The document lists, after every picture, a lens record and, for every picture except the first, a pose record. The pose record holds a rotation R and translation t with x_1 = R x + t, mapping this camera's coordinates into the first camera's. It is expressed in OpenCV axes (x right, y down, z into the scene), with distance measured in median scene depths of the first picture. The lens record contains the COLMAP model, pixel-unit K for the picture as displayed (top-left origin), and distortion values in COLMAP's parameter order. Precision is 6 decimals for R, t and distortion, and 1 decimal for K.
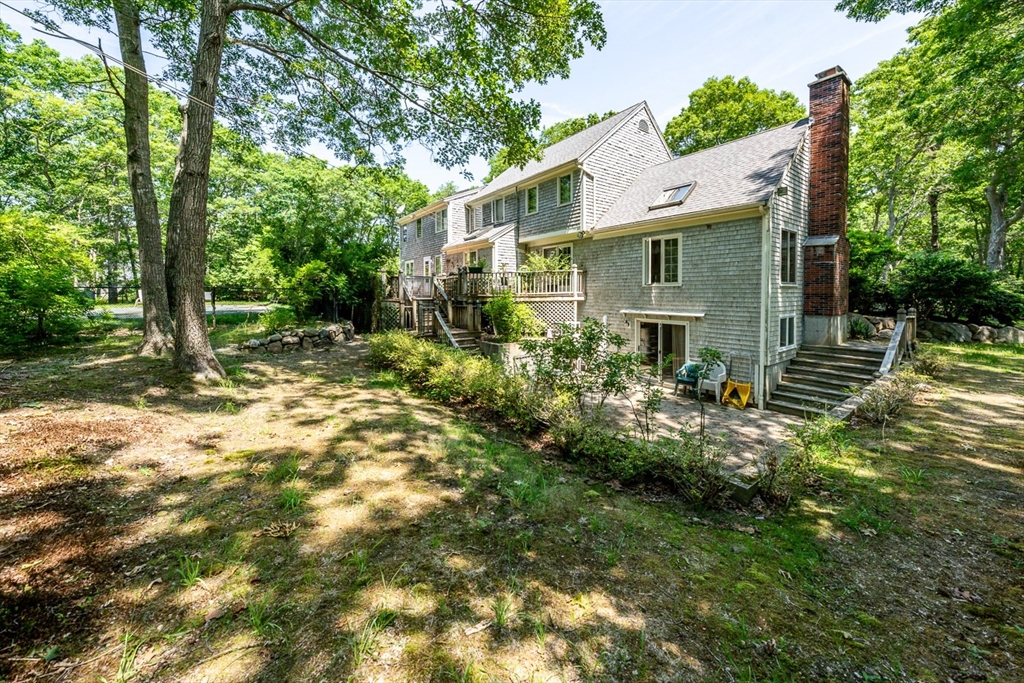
lens RADIAL K [[358.3, 0, 512.0], [0, 358.3, 309.4], [0, 0, 1]] dist [-0.000494, -0.000083]
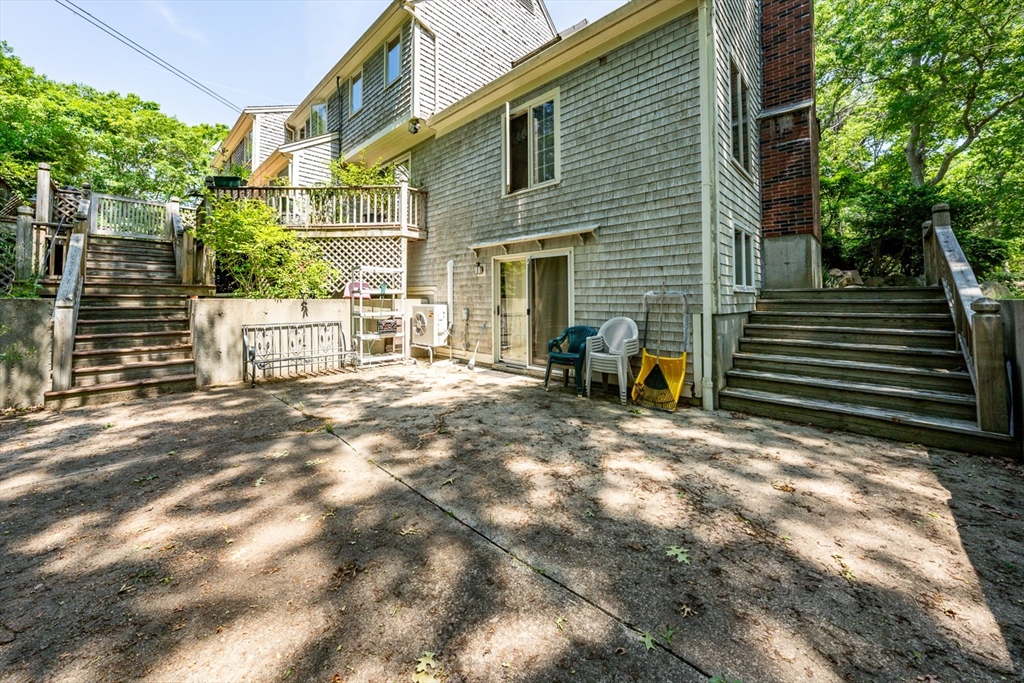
lens RADIAL K [[367.1, 0, 509.4], [0, 367.1, 297.9], [0, 0, 1]] dist [0.000058, 0.000027]
pose [[0.983742, 0.000272, 0.179588, 0.315648], [0.007865, 0.998974, -0.044596, 0.136363], [-0.179416, 0.045283, 0.982731, 0.507205]]
